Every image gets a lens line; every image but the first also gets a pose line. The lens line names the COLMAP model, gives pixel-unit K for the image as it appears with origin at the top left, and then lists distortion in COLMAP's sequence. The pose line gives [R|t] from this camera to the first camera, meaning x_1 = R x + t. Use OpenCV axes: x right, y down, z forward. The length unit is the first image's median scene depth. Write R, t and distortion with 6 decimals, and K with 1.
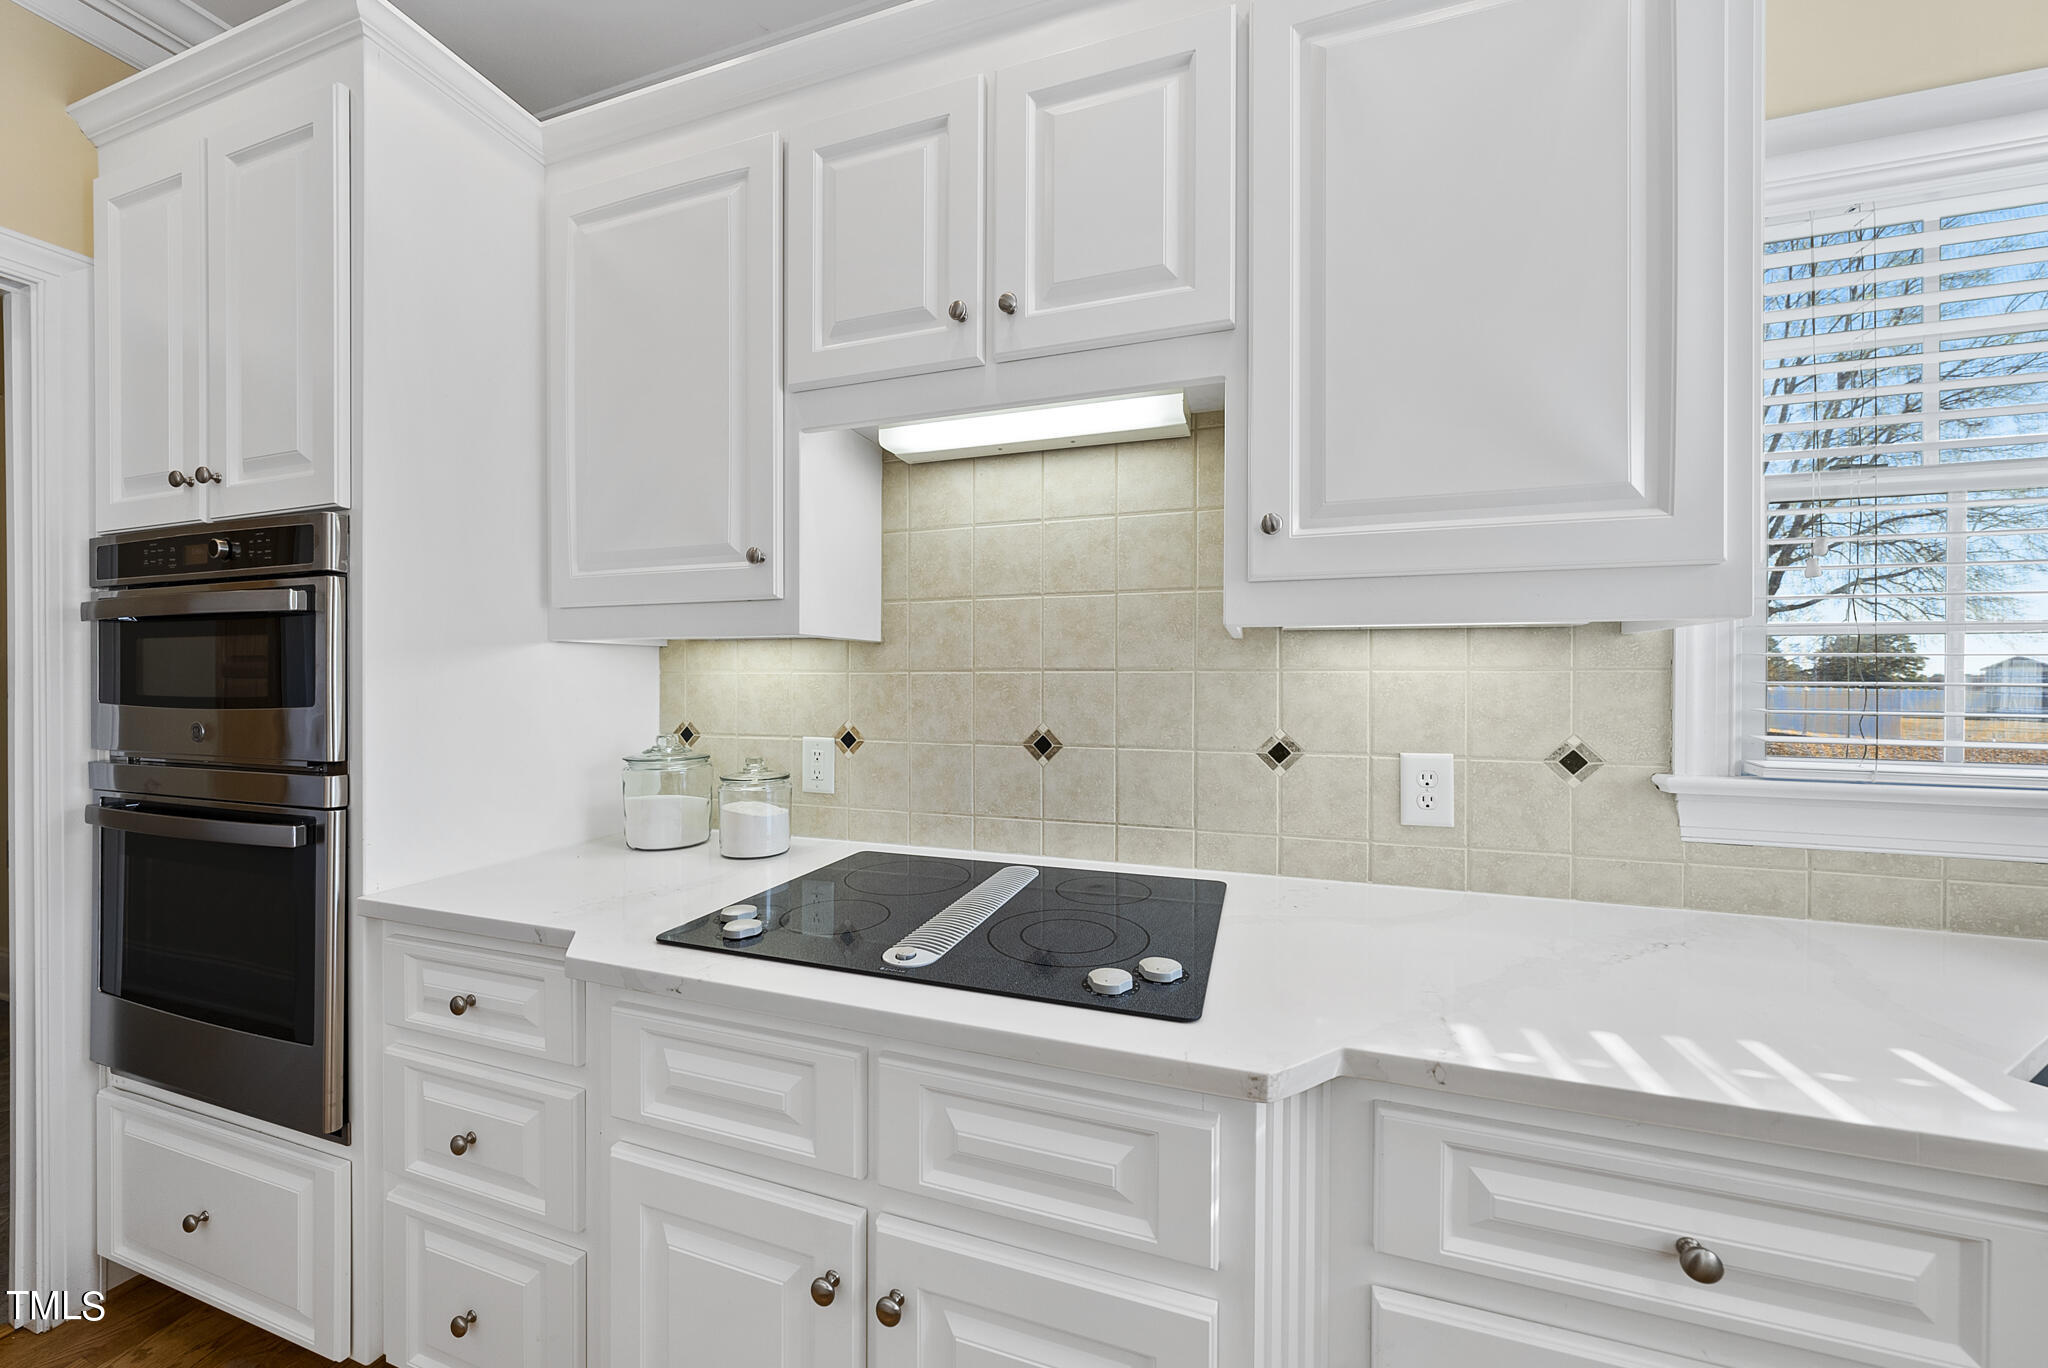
lens RADIAL K [[708.4, 0, 1035.2], [0, 708.4, 685.6], [0, 0, 1]] dist [0.002490, 0.000104]
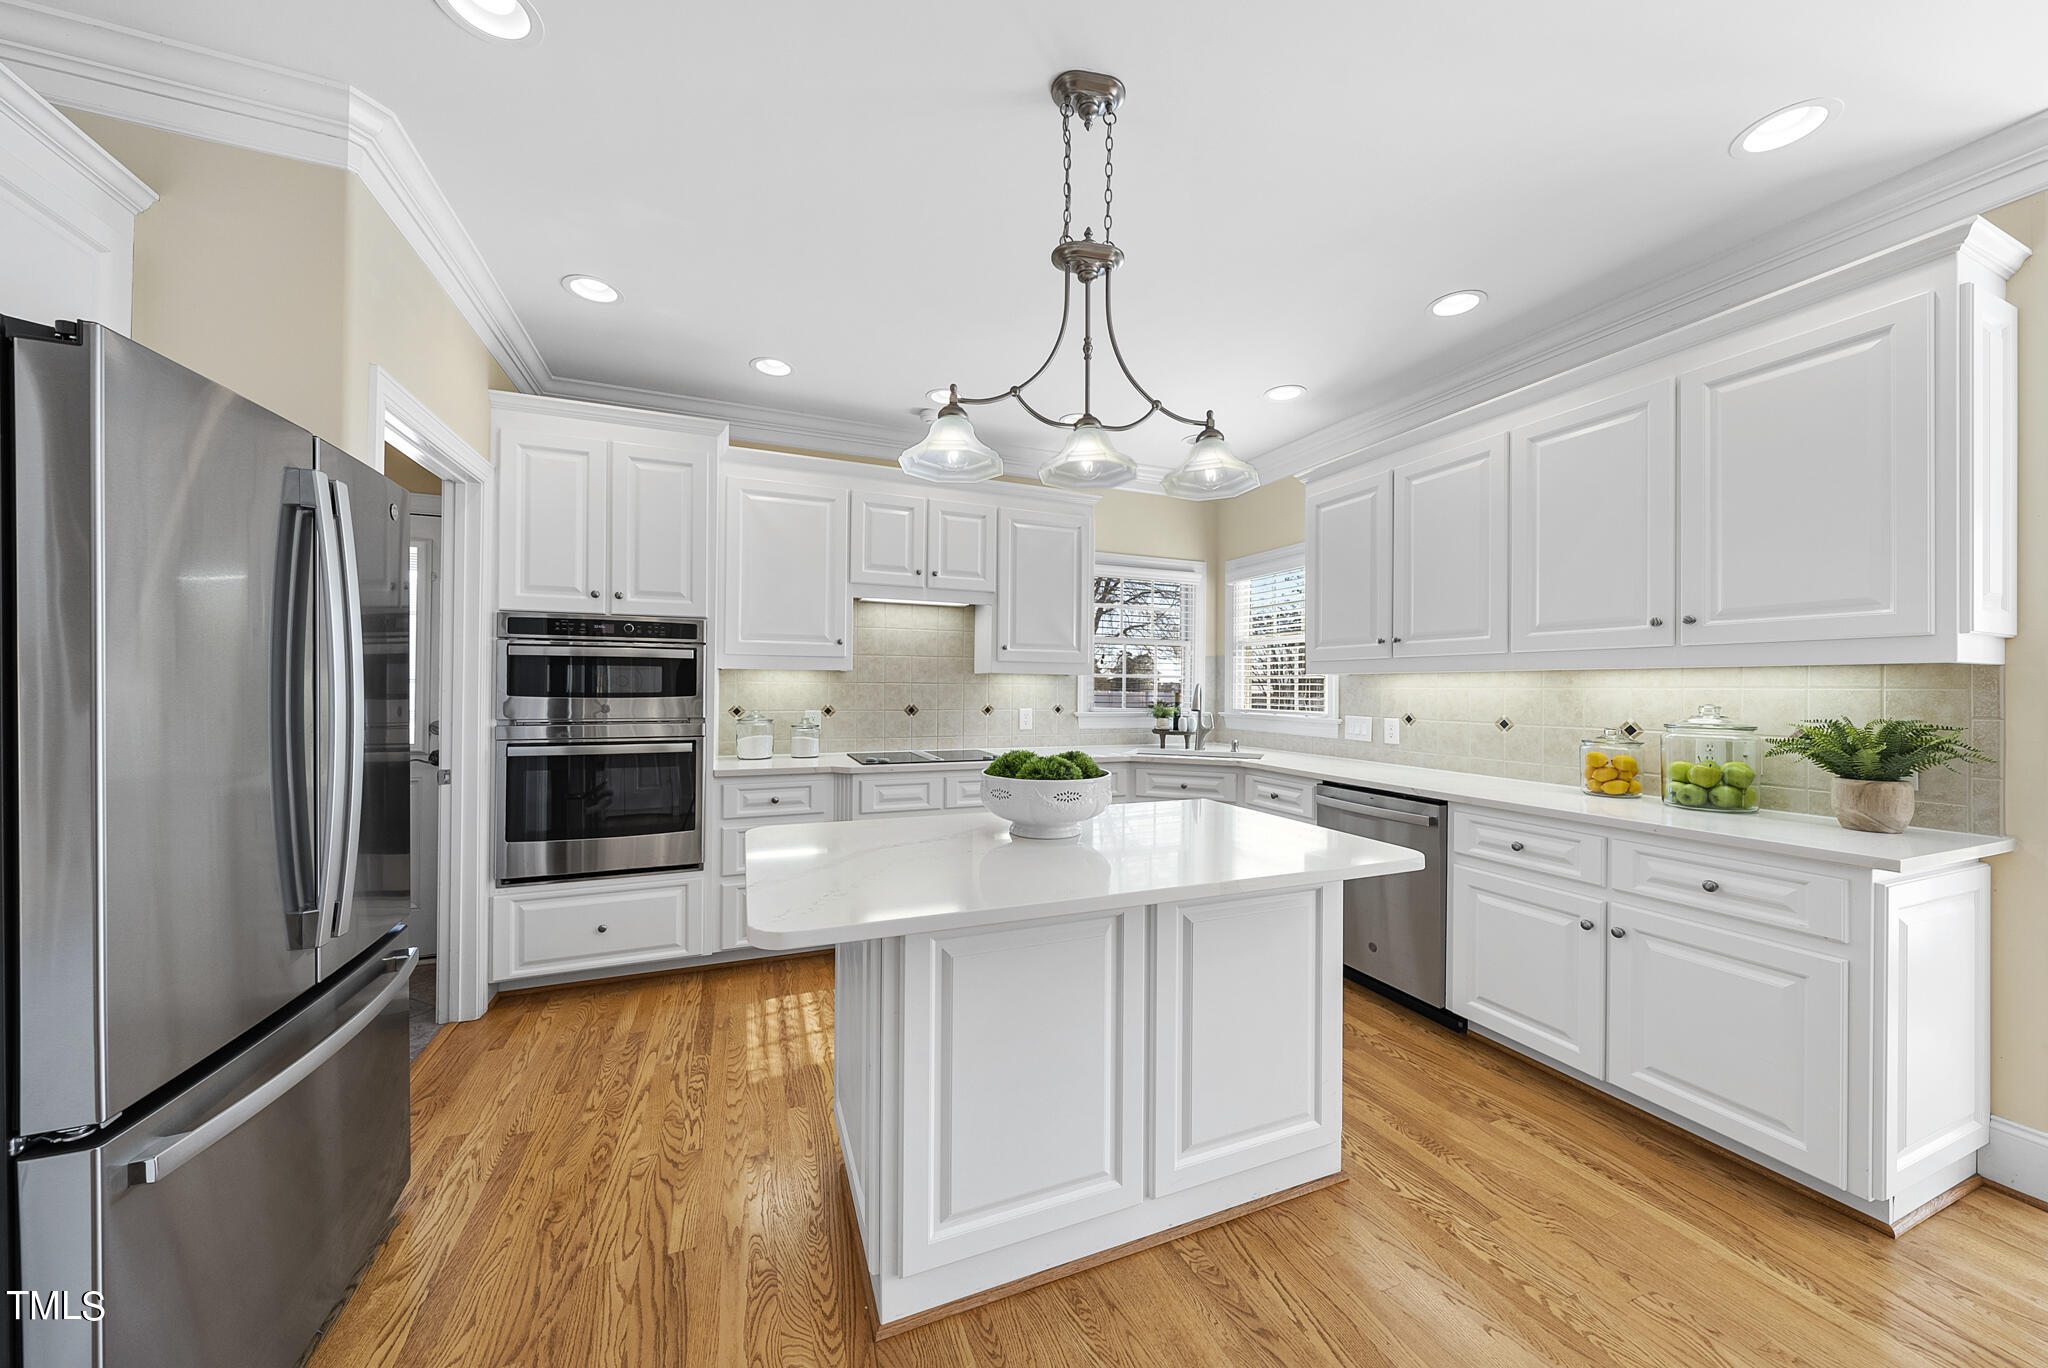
lens RADIAL K [[708.4, 0, 1023.4], [0, 708.4, 688.8], [0, 0, 1]] dist [0.002490, 0.000104]
pose [[0.762086, 0.004033, 0.647463, -1.620319], [-0.003145, 0.999992, -0.002527, 0.006282], [-0.647468, -0.000110, 0.762093, -1.558707]]
